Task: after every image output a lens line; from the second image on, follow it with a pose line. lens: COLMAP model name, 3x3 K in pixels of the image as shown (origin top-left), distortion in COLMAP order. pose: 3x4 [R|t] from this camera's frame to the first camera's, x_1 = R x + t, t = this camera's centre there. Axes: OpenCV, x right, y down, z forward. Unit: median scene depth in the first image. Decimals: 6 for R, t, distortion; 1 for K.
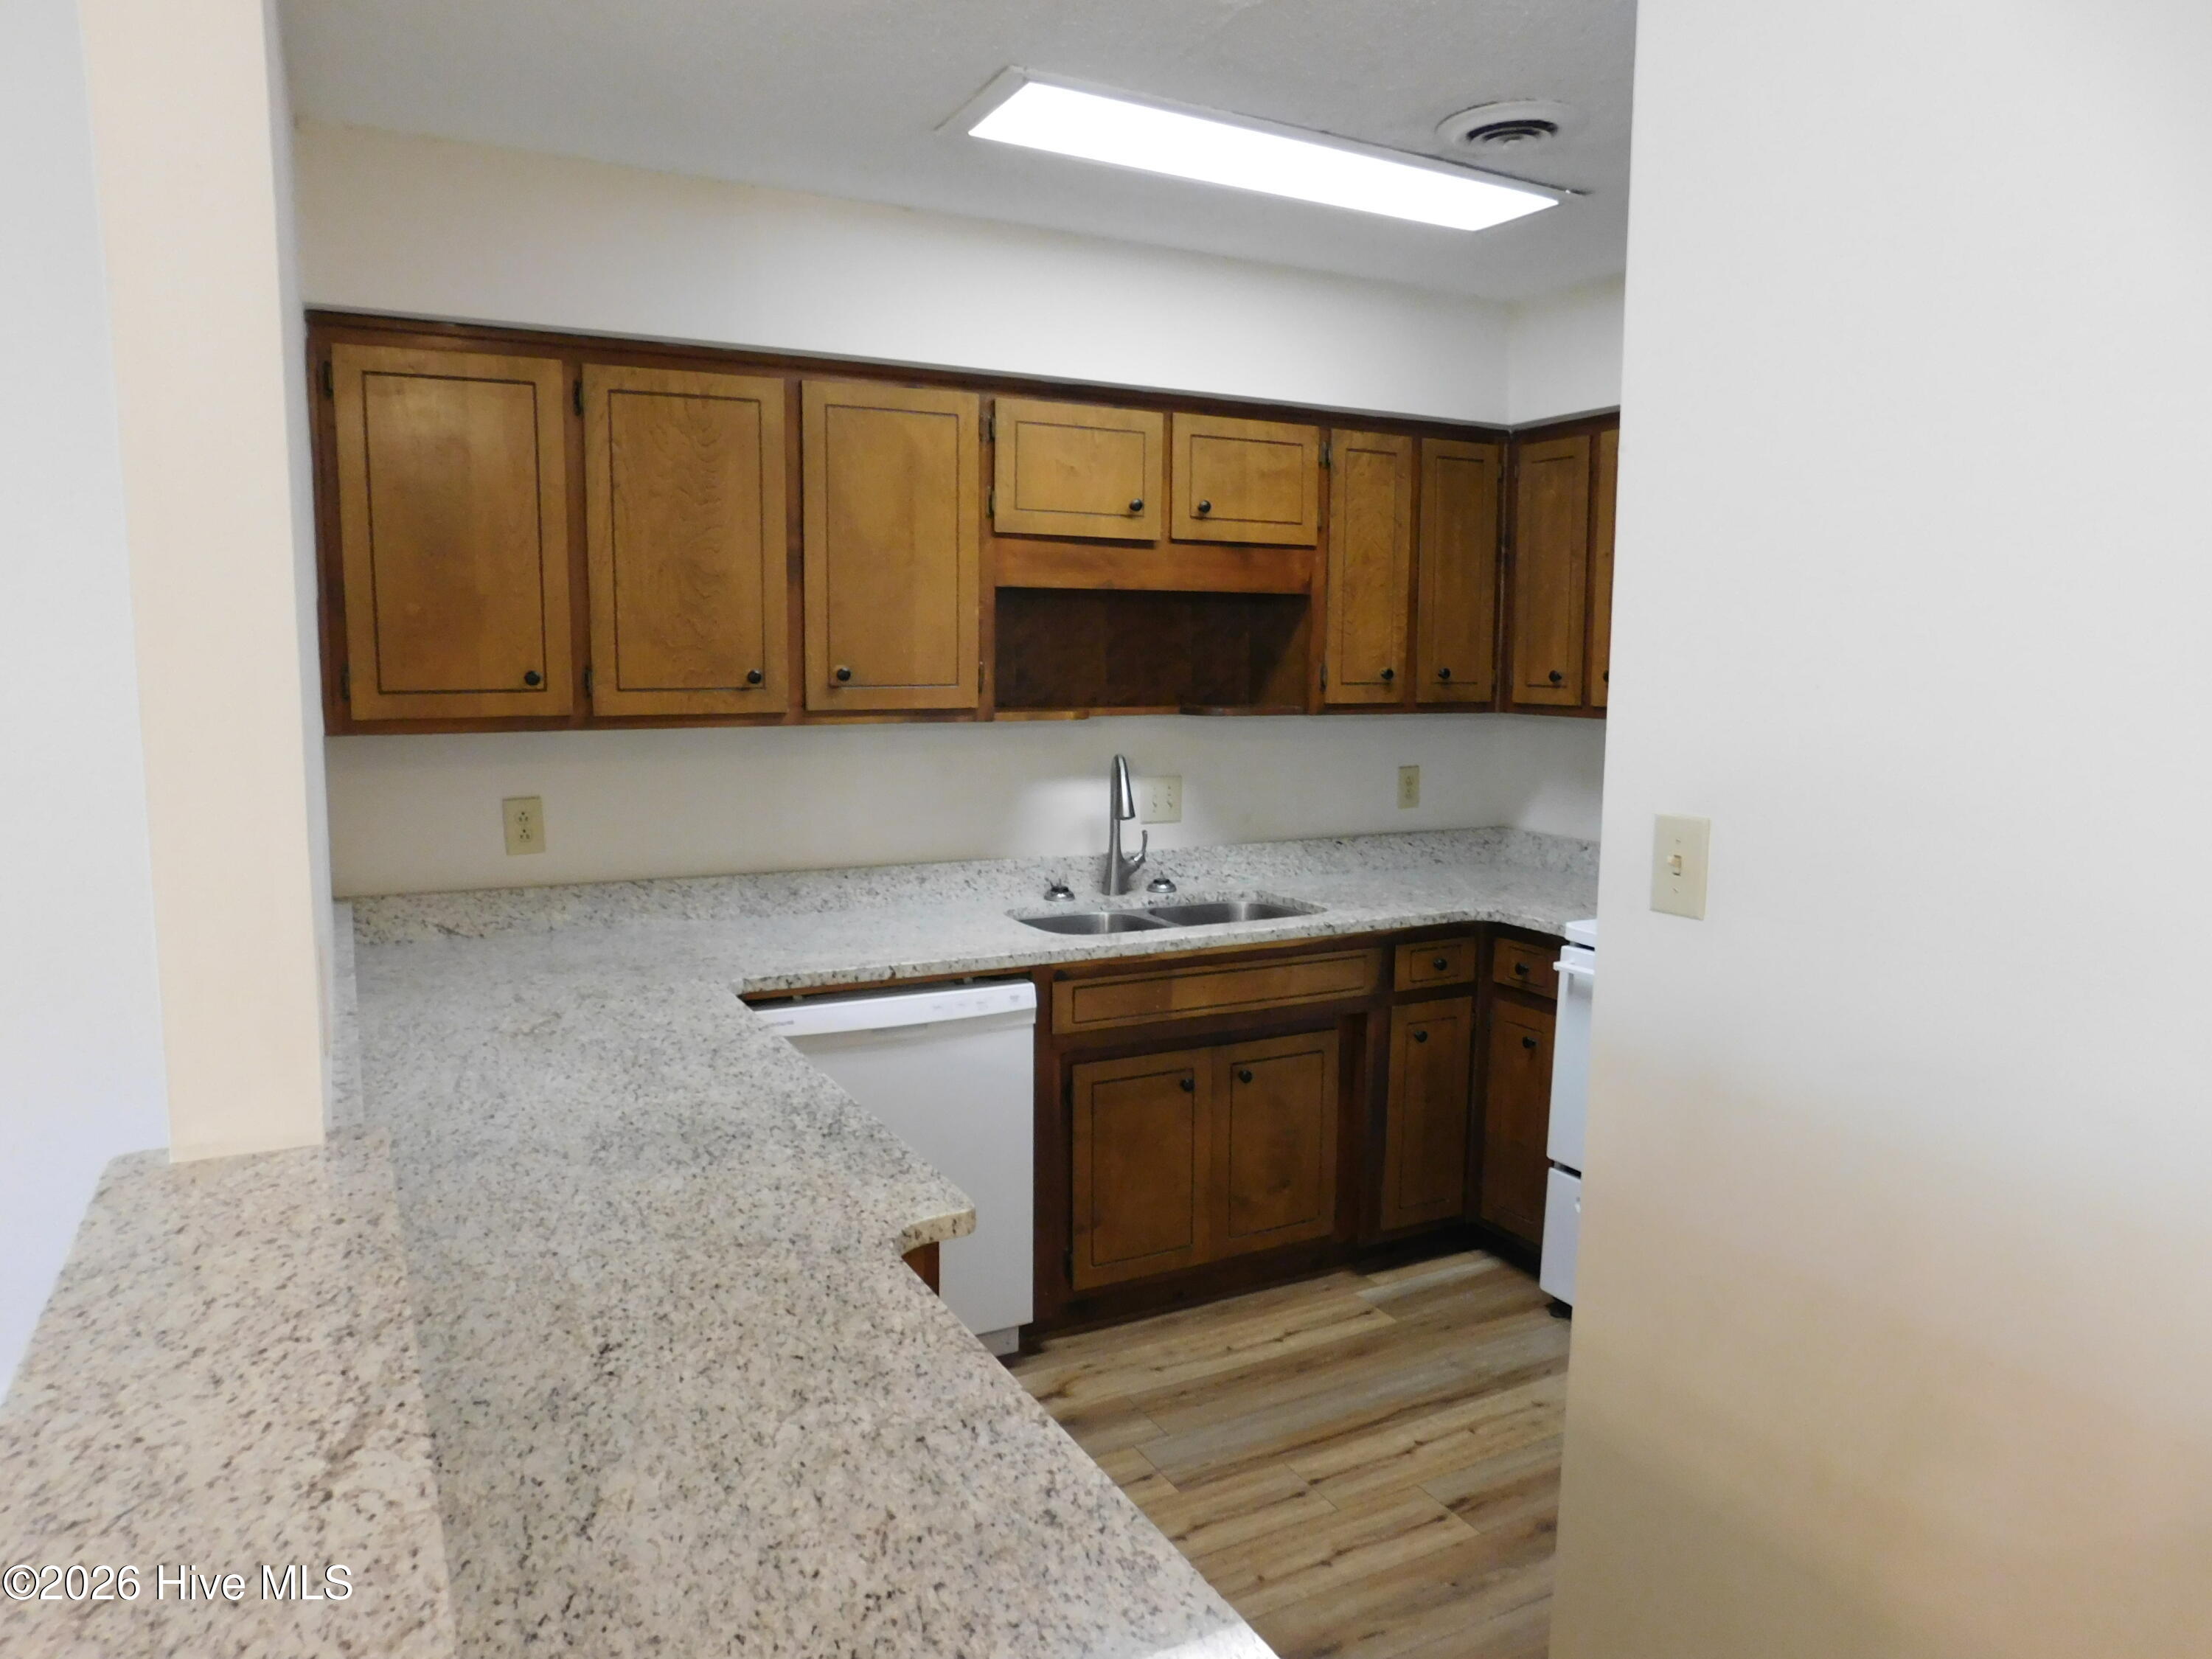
lens RADIAL K [[1468.1, 0, 1106.0], [0, 1468.1, 829.5], [0, 0, 1]] dist [-0.071650, 0.058689]
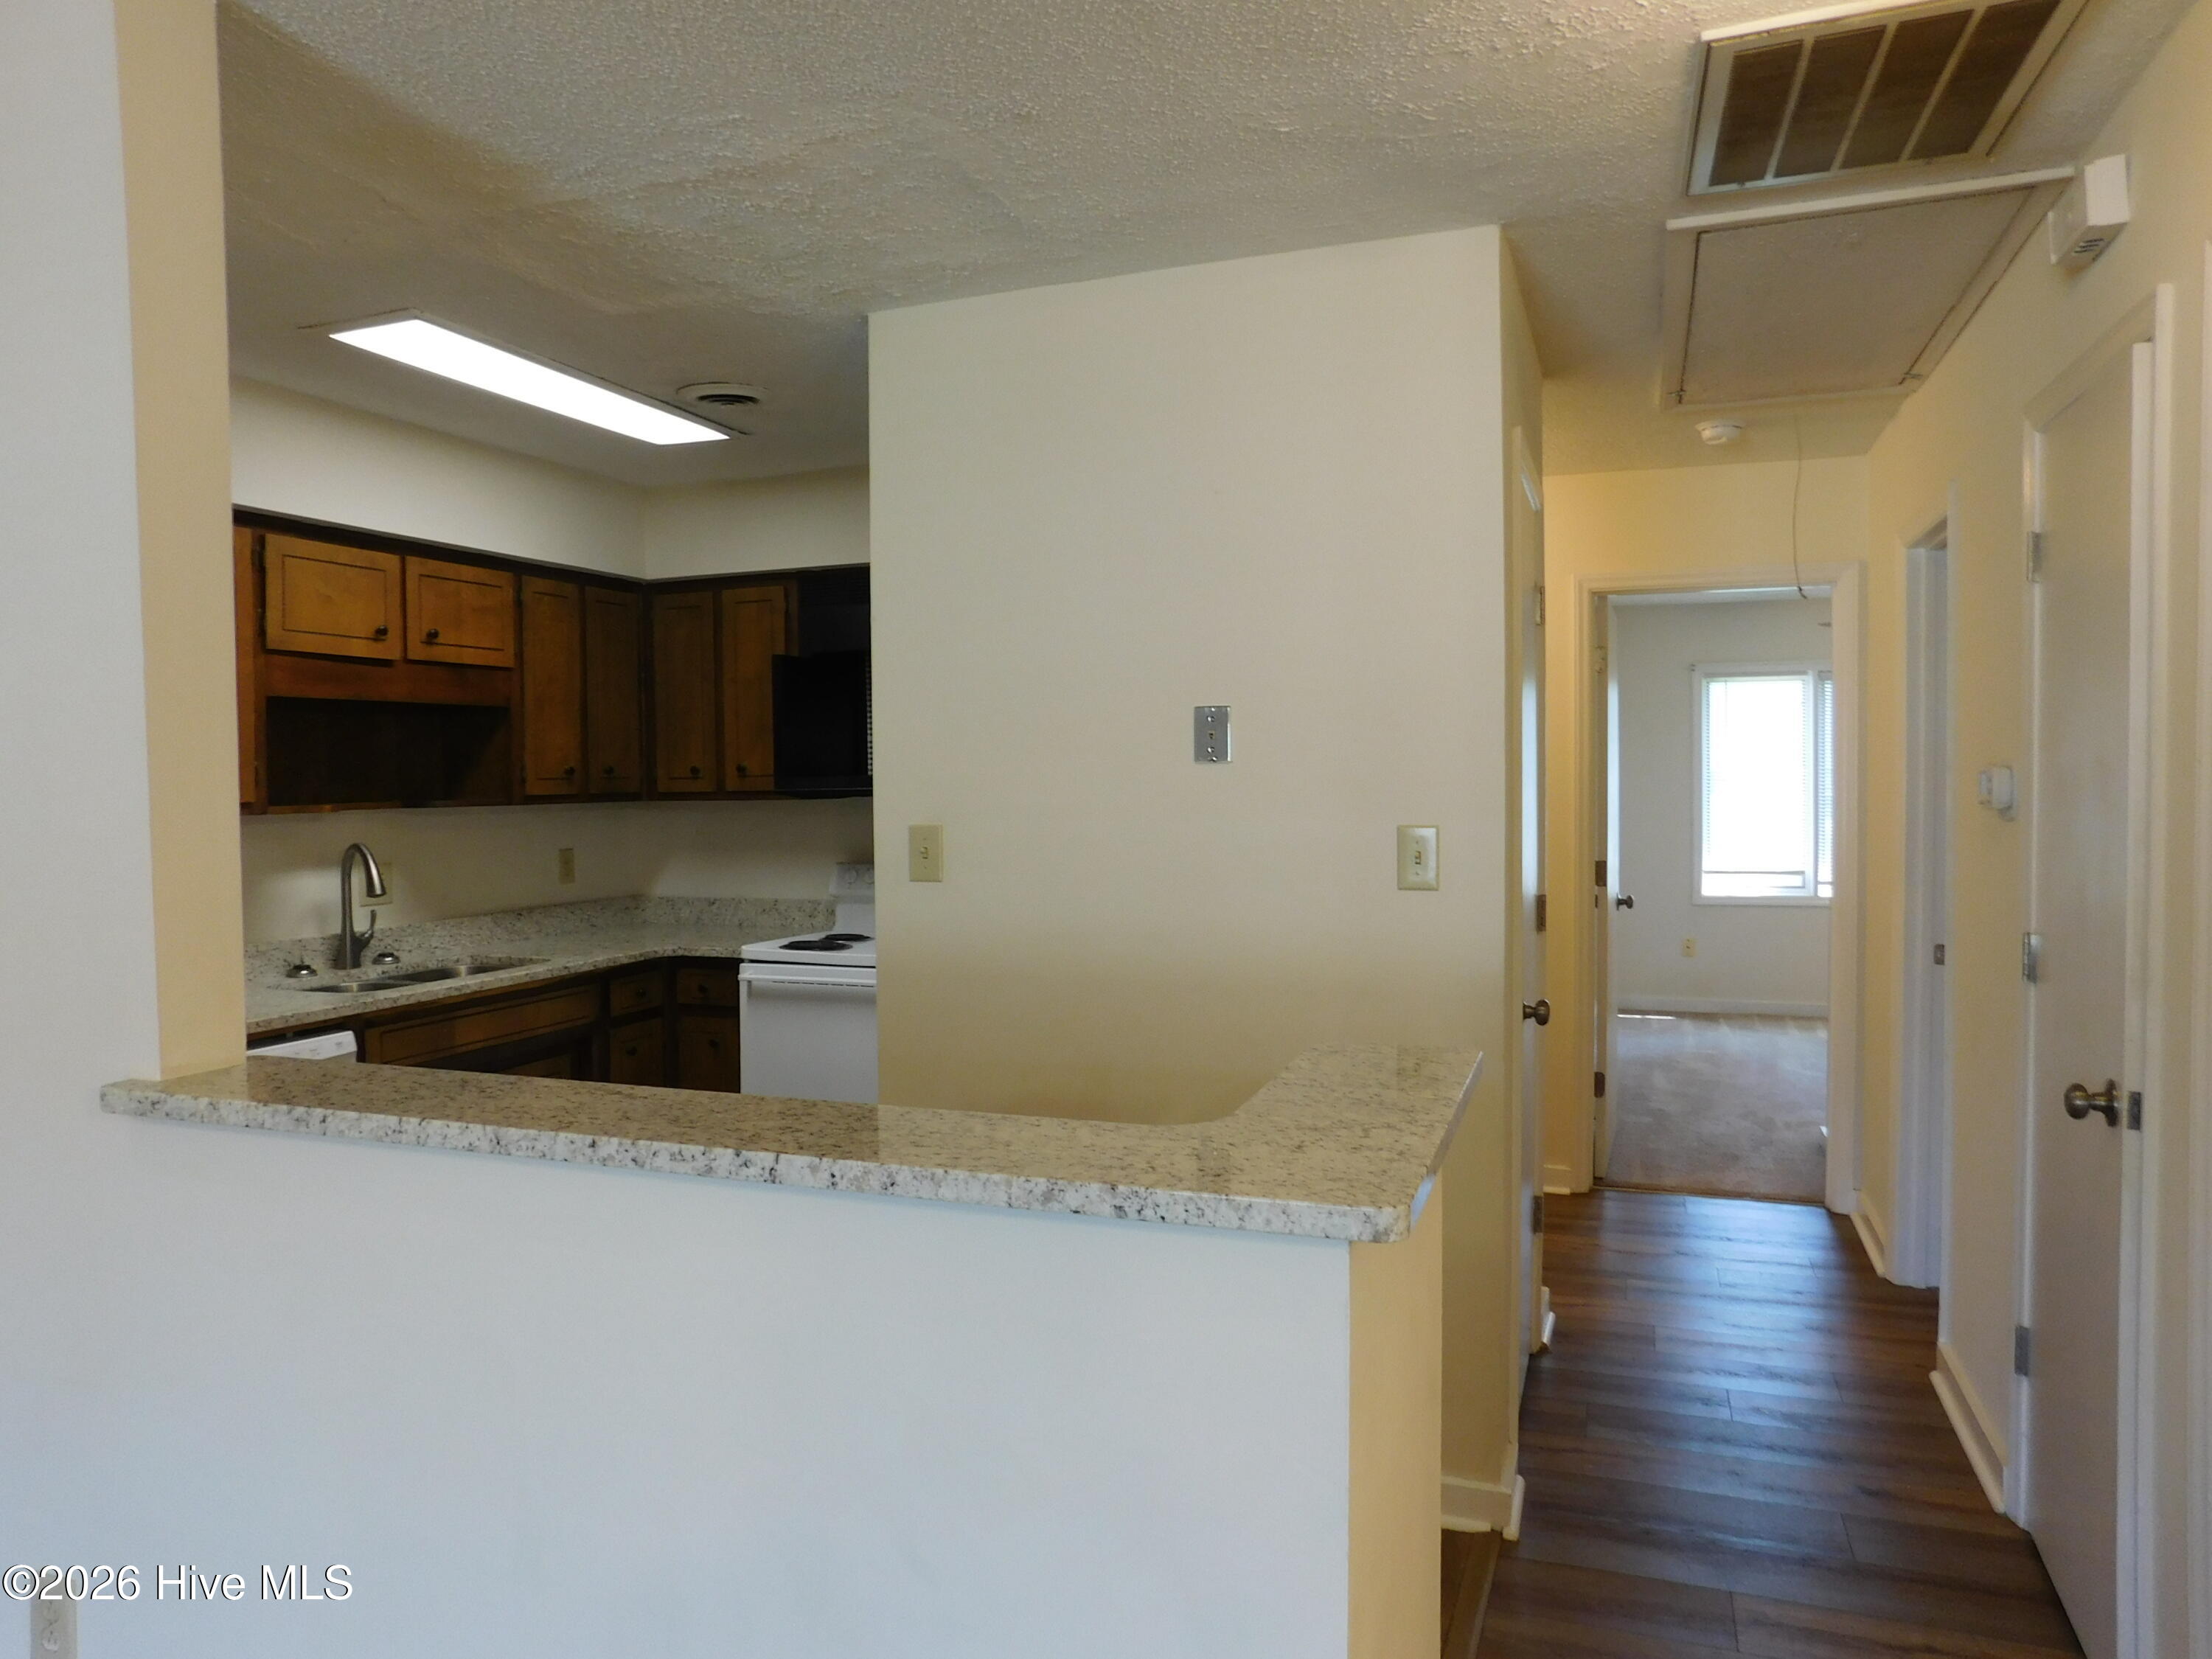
lens RADIAL K [[1450.2, 0, 1097.4], [0, 1450.2, 821.4], [0, 0, 1]] dist [-0.068106, 0.058041]
pose [[0.752941, -0.038020, 0.656988, -0.288200], [0.097165, 0.993811, -0.053844, 0.048383], [-0.650875, 0.104378, 0.751975, -0.221553]]
